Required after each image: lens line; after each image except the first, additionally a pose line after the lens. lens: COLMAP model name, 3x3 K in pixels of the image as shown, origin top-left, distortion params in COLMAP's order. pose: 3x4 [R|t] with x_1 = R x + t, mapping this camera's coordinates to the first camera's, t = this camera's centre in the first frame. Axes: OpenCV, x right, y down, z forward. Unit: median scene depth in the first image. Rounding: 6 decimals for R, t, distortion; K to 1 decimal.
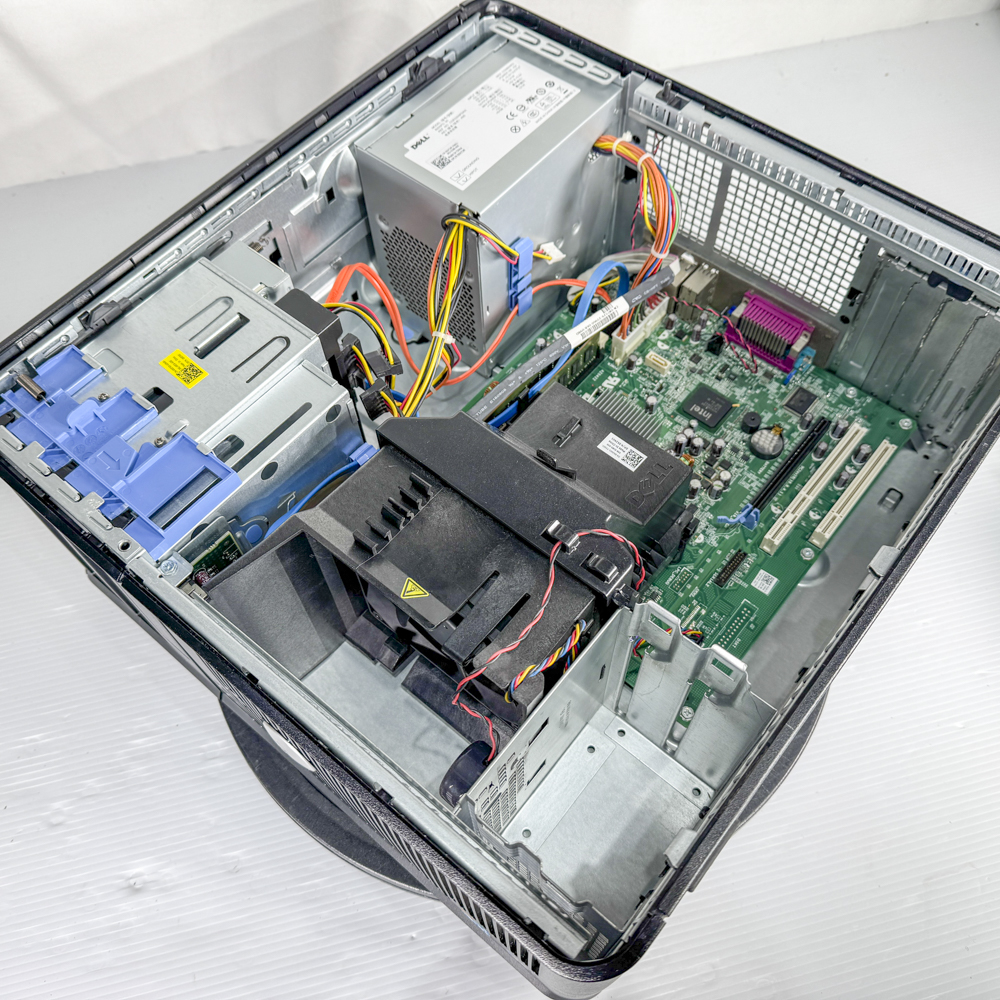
lens RADIAL K [[928.0, 0, 504.3], [0, 928.0, 501.4], [0, 0, 1]] dist [0.181741, -0.440472]
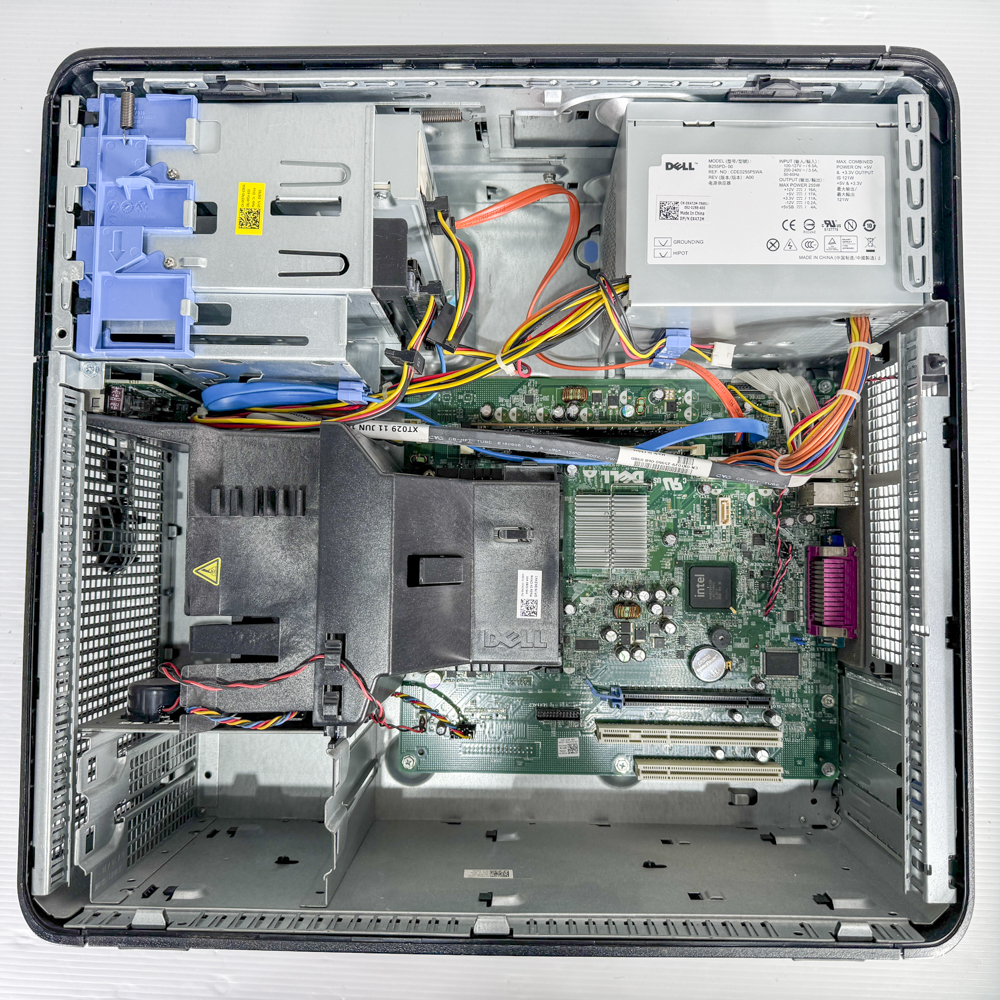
lens RADIAL K [[953.6, 0, 507.0], [0, 953.6, 507.9], [0, 0, 1]] dist [0.173402, -0.371491]
pose [[0.632225, 0.774469, -0.022109, 0.058660], [-0.673228, 0.563255, 0.479070, -0.503592], [0.383478, -0.287996, 0.877498, 0.142102]]
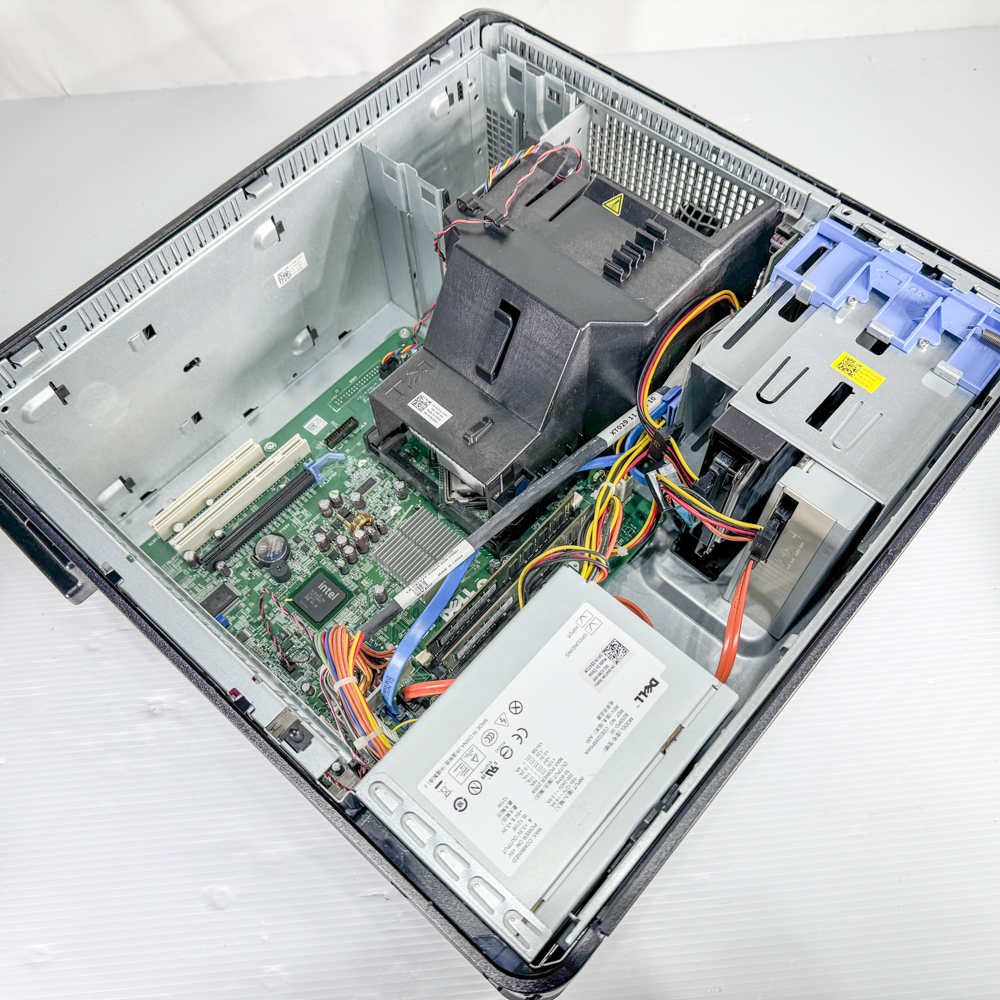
lens RADIAL K [[938.2, 0, 498.7], [0, 938.2, 501.5], [0, 0, 1]] dist [0.183198, -0.386667]
pose [[-0.998002, -0.011117, 0.062190, -0.018215], [0.058938, -0.518296, 0.853168, -0.922719], [0.022748, 0.855129, 0.517916, 0.482978]]
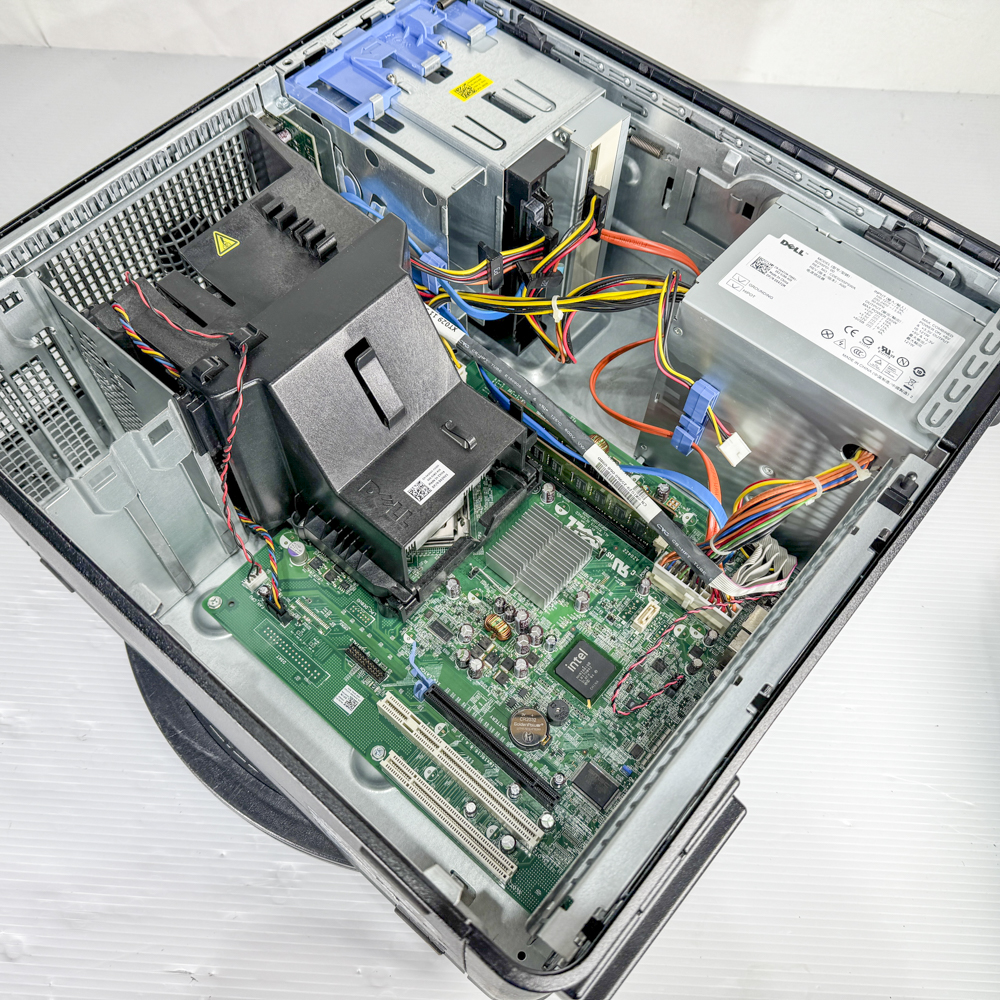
lens RADIAL K [[938.2, 0, 498.7], [0, 938.2, 501.5], [0, 0, 1]] dist [0.183198, -0.386667]
pose [[-0.021016, 0.881087, -0.472486, 0.529944], [-0.879148, 0.208757, 0.428392, -0.463329], [0.476085, 0.424389, 0.770219, 0.286977]]
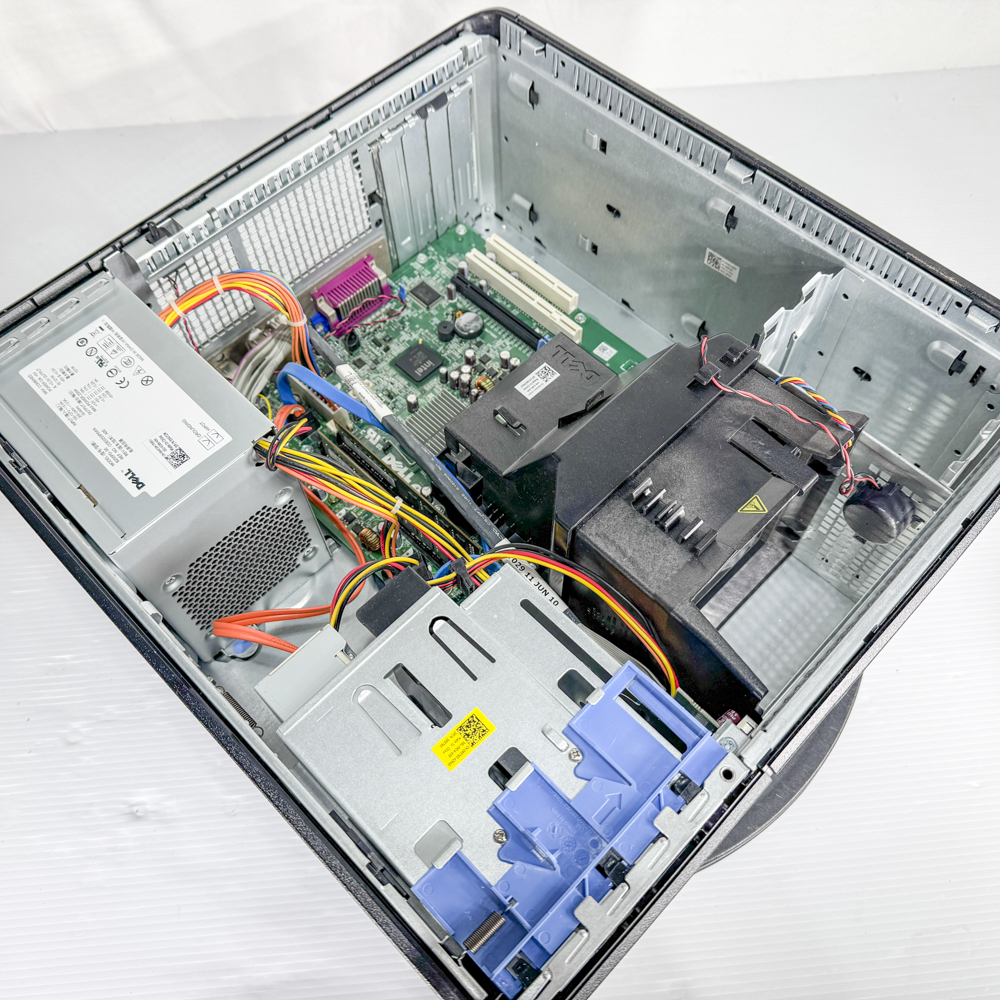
lens RADIAL K [[928.0, 0, 504.3], [0, 928.0, 501.4], [0, 0, 1]] dist [0.181741, -0.440472]
pose [[0.090232, -0.859142, 0.503720, -0.471090], [0.873111, 0.311553, 0.374982, -0.394254], [-0.479098, 0.405968, 0.778238, 0.233049]]
